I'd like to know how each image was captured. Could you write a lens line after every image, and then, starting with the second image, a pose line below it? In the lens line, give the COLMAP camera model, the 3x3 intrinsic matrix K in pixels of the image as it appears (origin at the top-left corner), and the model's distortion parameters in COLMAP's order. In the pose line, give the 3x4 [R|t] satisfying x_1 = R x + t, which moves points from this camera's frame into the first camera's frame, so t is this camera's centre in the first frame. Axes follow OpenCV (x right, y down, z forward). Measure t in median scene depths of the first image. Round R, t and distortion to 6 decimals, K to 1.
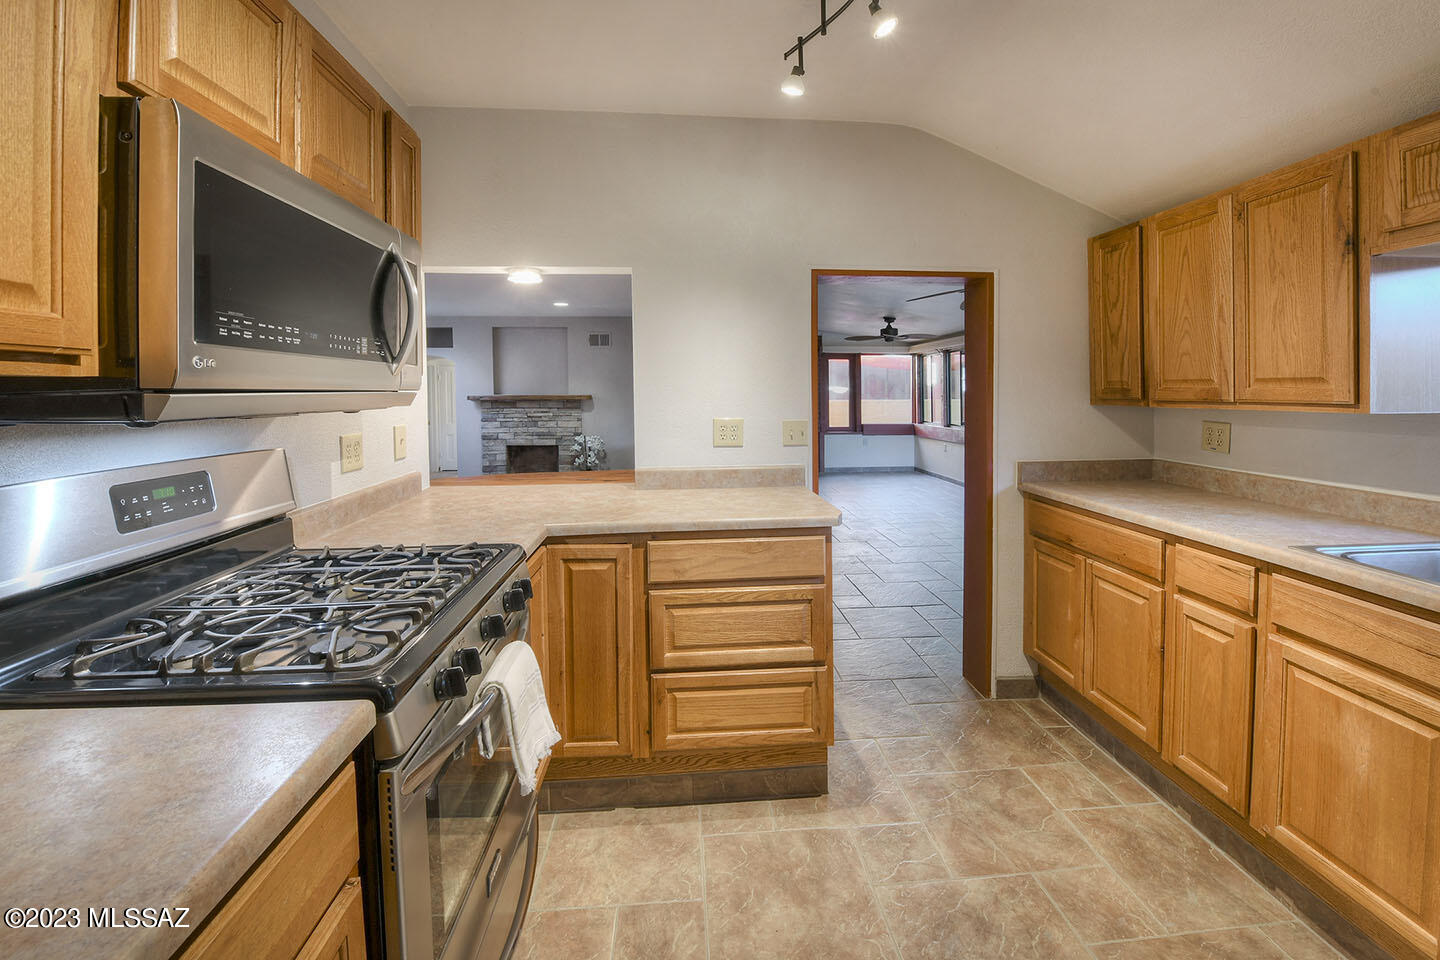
lens RADIAL K [[601.6, 0, 733.6], [0, 601.6, 399.6], [0, 0, 1]] dist [-0.019060, -0.000940]
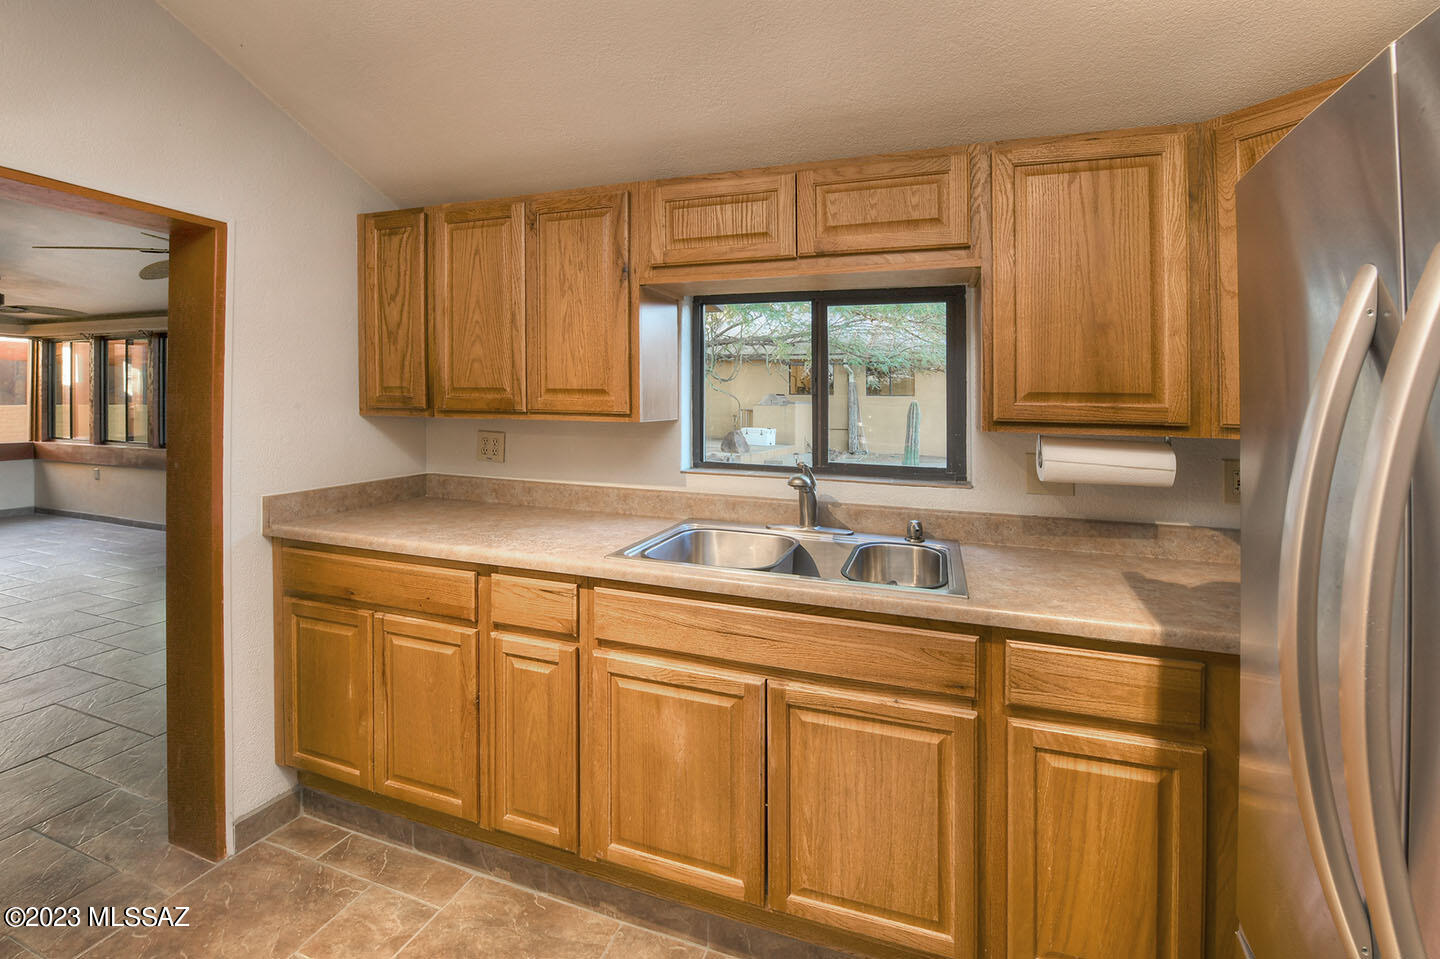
lens RADIAL K [[601.6, 0, 733.6], [0, 601.6, 399.1], [0, 0, 1]] dist [-0.019060, -0.000940]
pose [[0.391031, 0.013170, 0.920283, 0.057326], [-0.002069, 0.999908, -0.013431, -0.004248], [-0.920375, 0.003348, 0.391023, 0.279071]]
